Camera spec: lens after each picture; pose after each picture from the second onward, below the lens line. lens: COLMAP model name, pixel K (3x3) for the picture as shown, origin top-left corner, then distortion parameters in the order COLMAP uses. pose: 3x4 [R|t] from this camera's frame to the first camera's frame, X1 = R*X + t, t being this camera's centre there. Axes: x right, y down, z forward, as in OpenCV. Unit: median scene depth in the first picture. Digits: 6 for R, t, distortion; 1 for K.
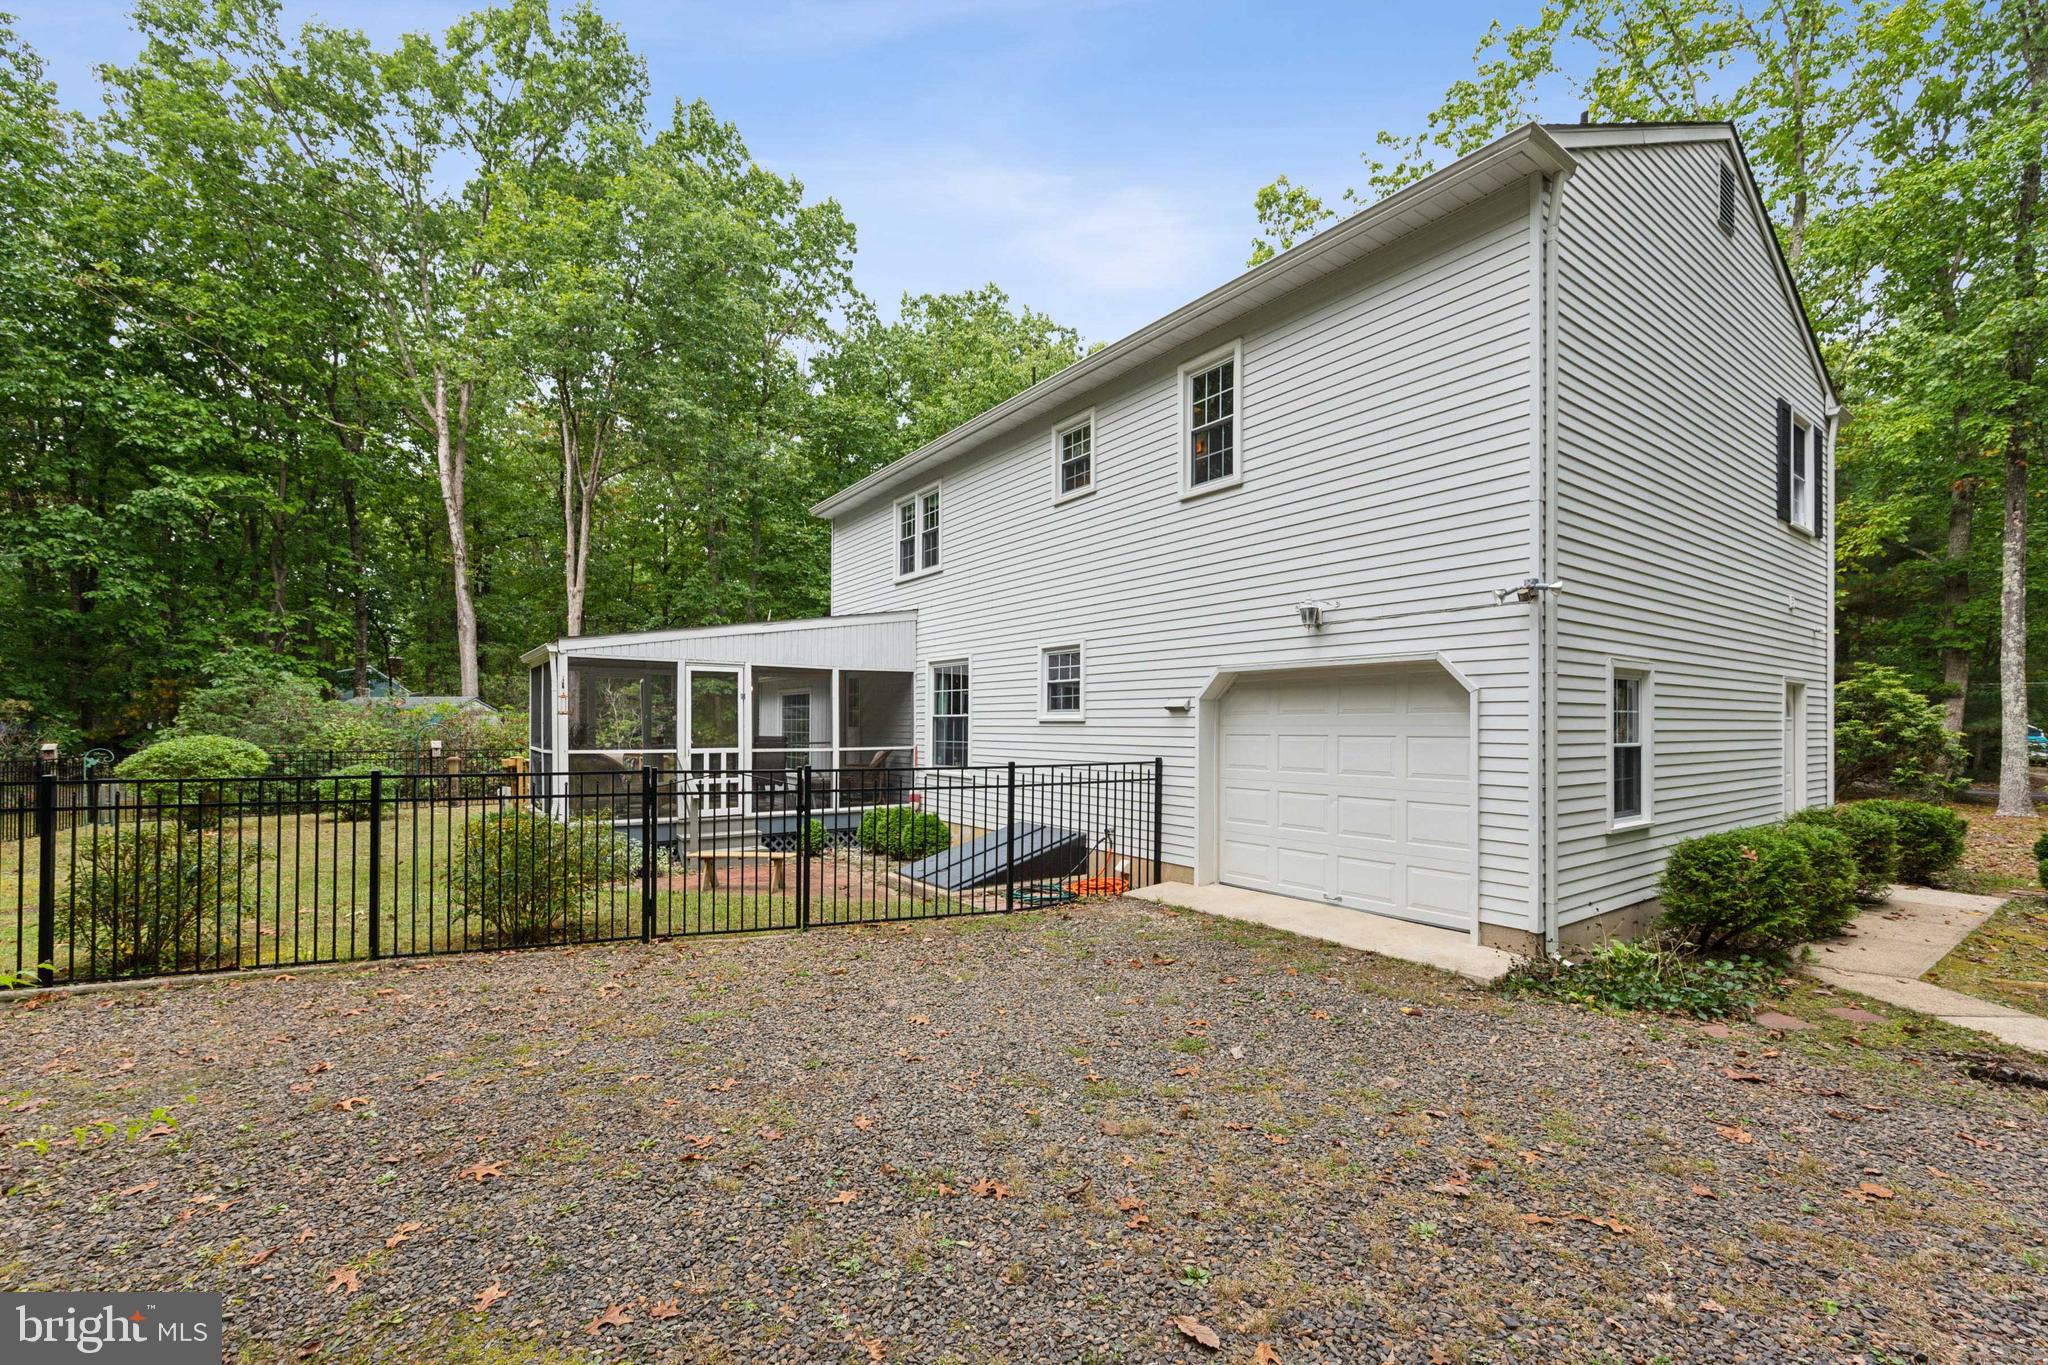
lens RADIAL K [[837.2, 0, 1024.8], [0, 837.2, 717.9], [0, 0, 1]] dist [-0.000223, 0.000035]
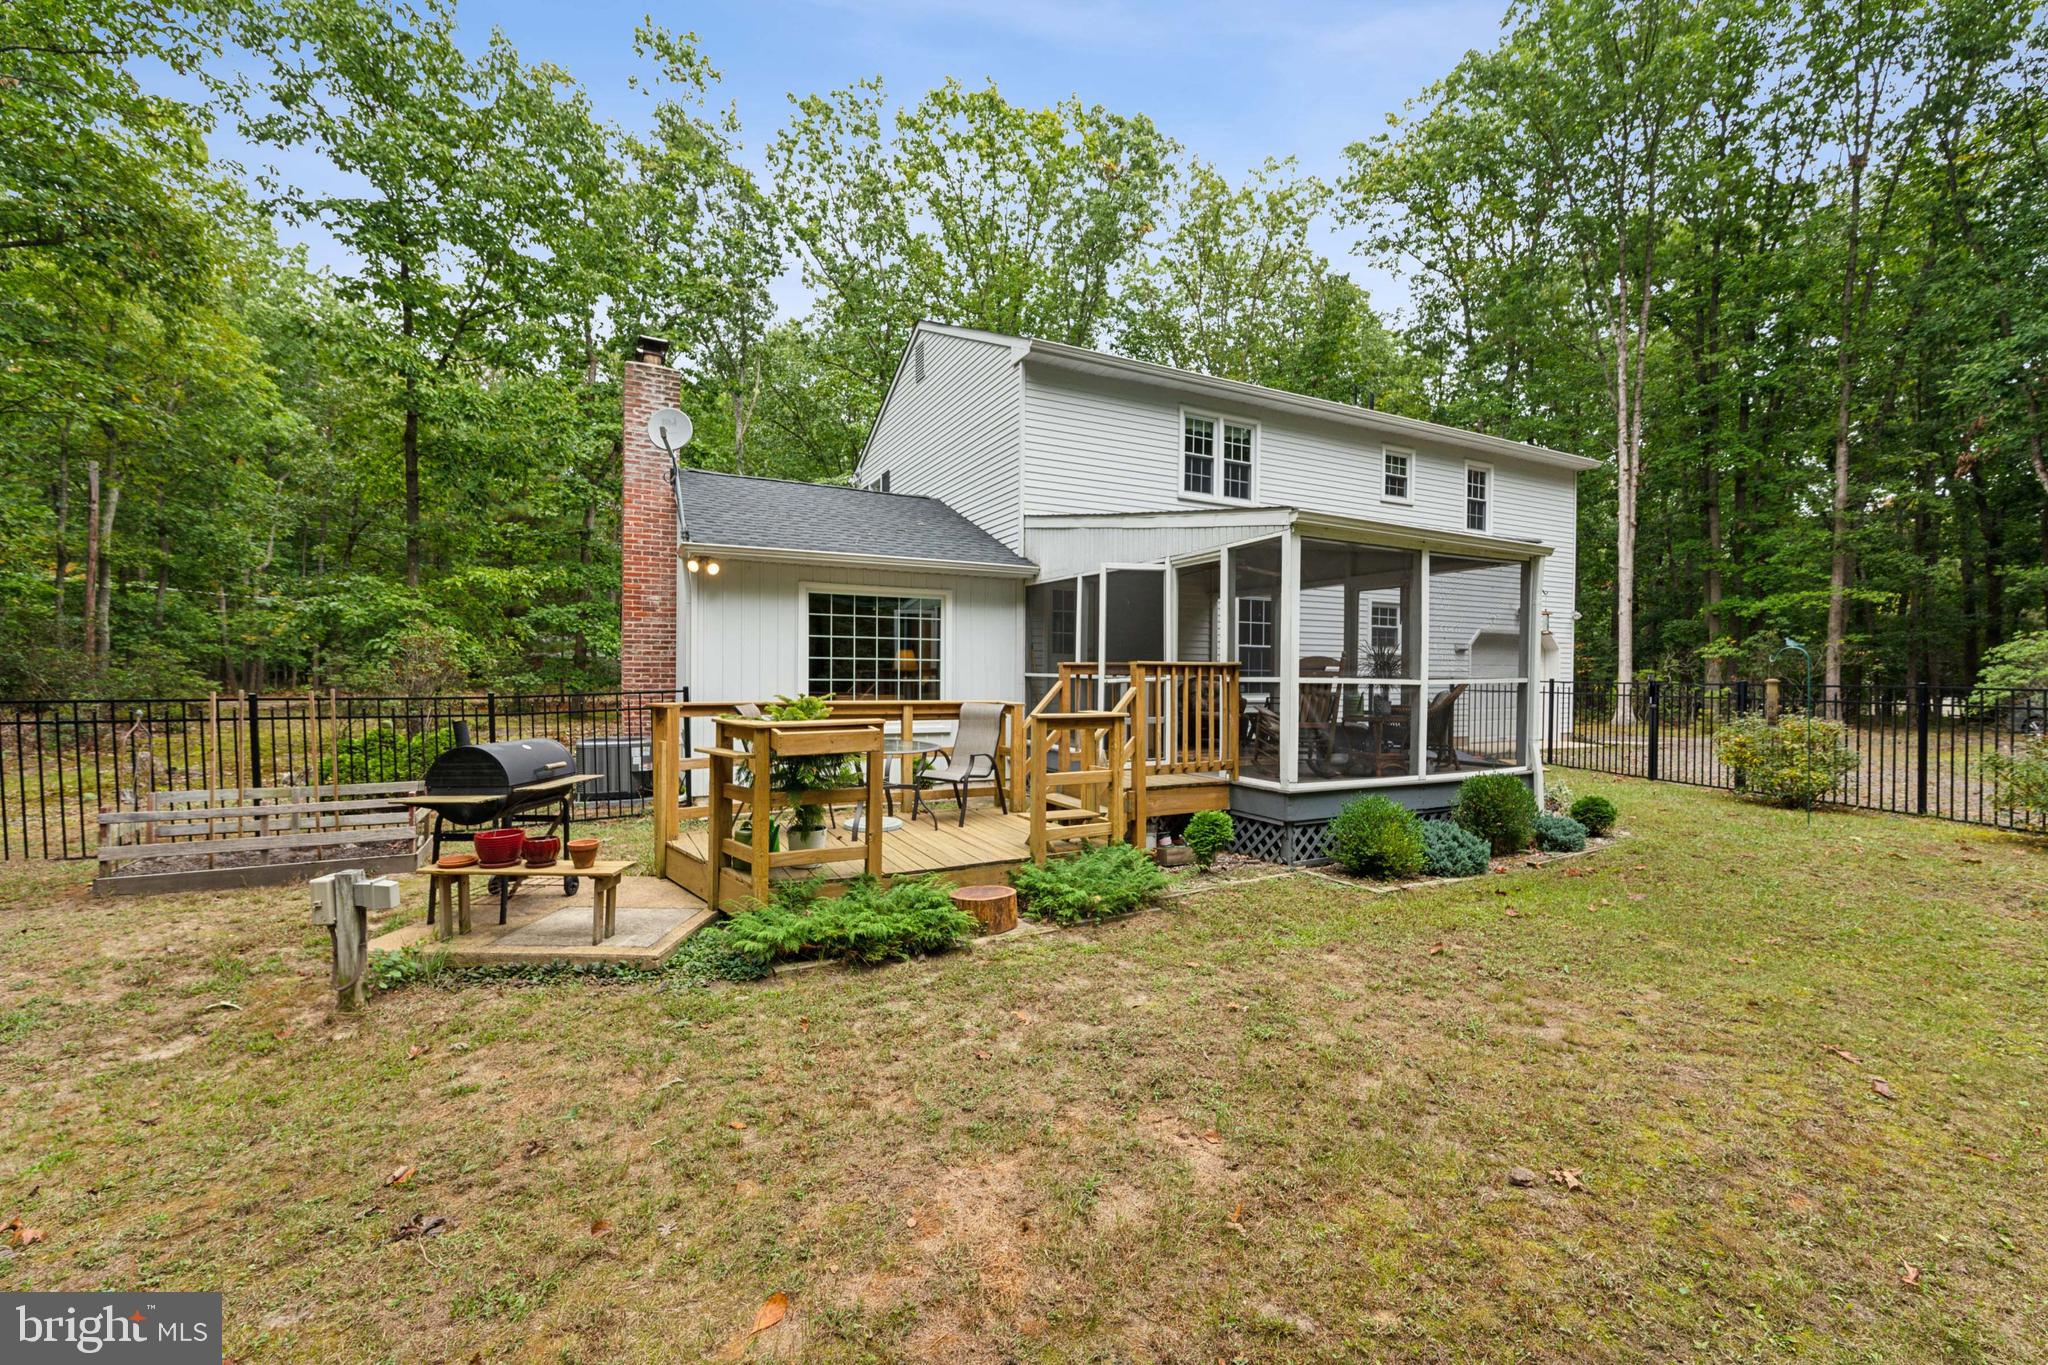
lens RADIAL K [[853.3, 0, 1030.6], [0, 853.3, 669.1], [0, 0, 1]] dist [0.000550, 0.000236]
pose [[0.153439, 0.005254, 0.988144, -1.717184], [-0.017583, 0.999842, -0.002586, 0.049501], [-0.988002, -0.016978, 0.153507, 1.590073]]
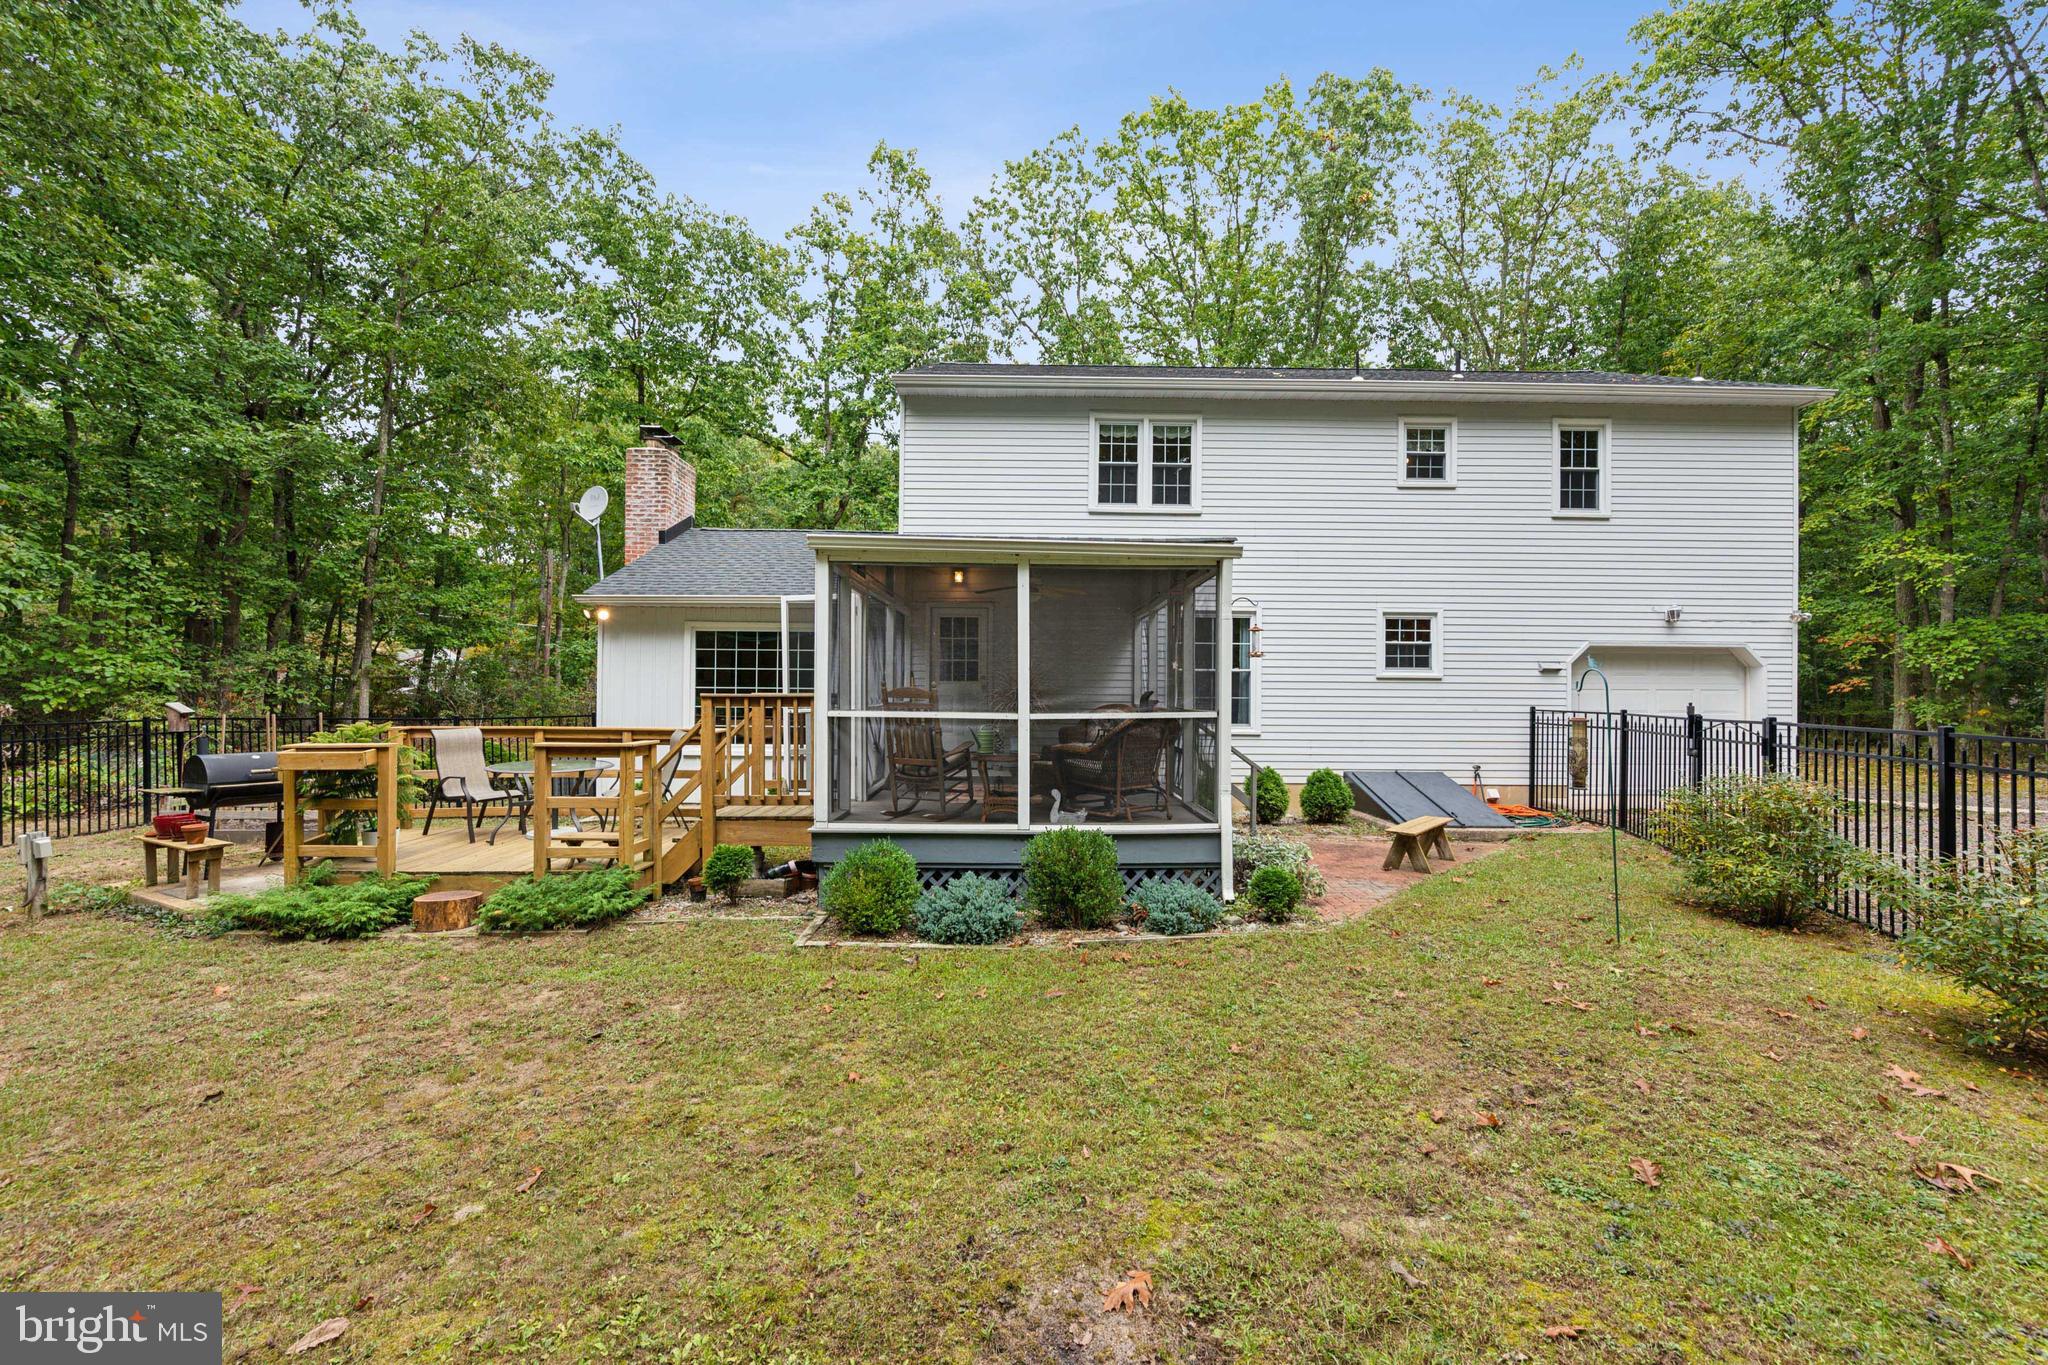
lens RADIAL K [[853.3, 0, 1030.6], [0, 853.3, 669.1], [0, 0, 1]] dist [0.000550, 0.000236]
pose [[0.586205, 0.024457, 0.809794, -1.385510], [-0.014748, 0.999701, -0.019516, 0.025736], [-0.810029, -0.000503, 0.586390, 0.853072]]
